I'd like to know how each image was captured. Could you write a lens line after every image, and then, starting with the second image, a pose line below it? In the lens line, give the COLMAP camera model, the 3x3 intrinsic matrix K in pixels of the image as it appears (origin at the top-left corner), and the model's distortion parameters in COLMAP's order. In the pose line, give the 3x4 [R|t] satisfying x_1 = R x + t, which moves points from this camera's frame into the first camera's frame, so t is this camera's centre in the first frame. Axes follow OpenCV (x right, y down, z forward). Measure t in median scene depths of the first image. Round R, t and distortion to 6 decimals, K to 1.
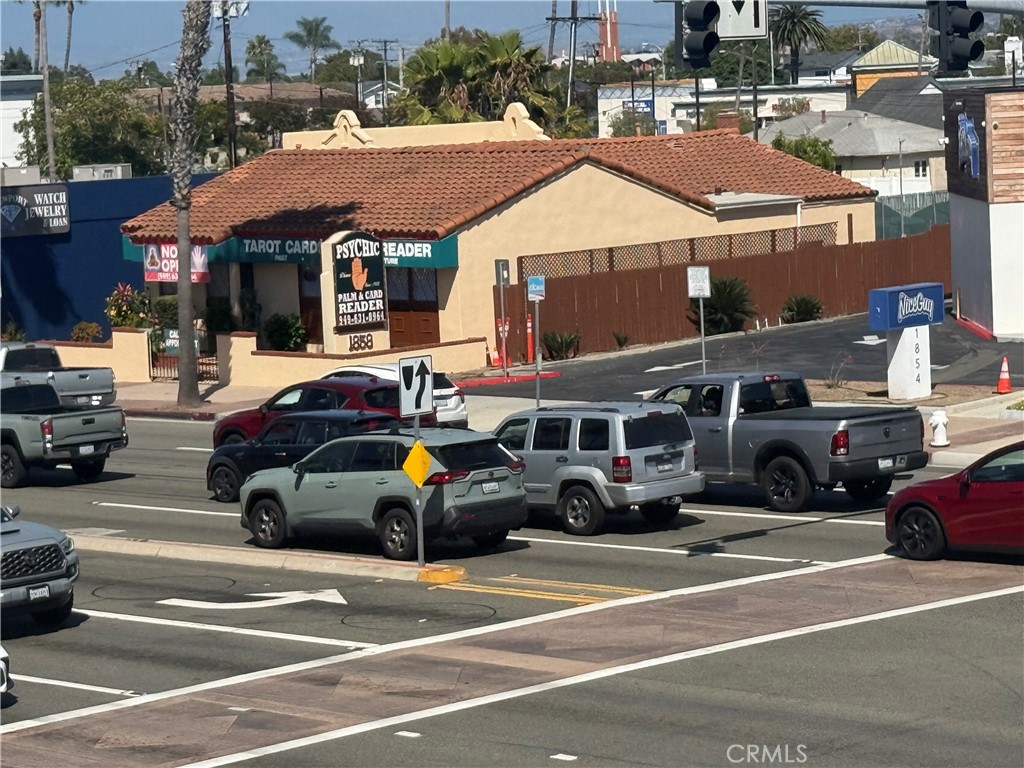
lens RADIAL K [[3425.5, 0, 512.0], [0, 3425.5, 384.0], [0, 0, 1]] dist [0.081228, 1.961001]
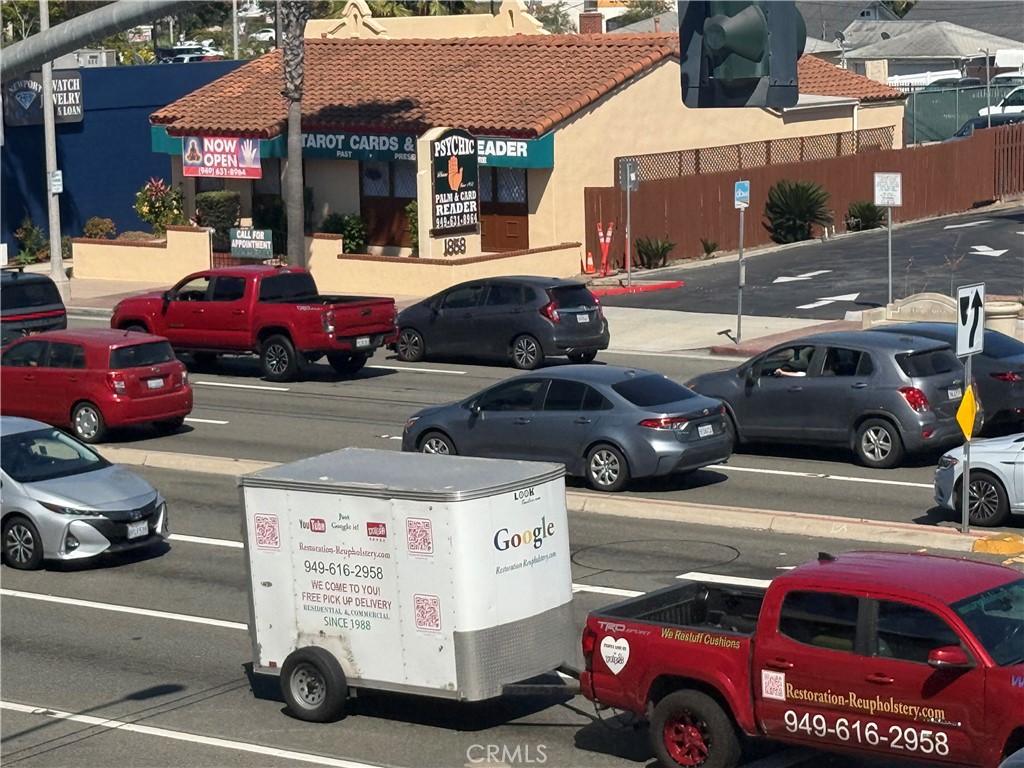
lens RADIAL K [[3146.7, 0, 512.0], [0, 3146.7, 384.0], [0, 0, 1]] dist [0.126937, 0.685935]
pose [[0.991458, 0.007322, 0.130222, -0.139517], [-0.012203, 0.999251, 0.036720, -0.006313], [-0.129856, -0.037996, 0.990805, 0.141335]]
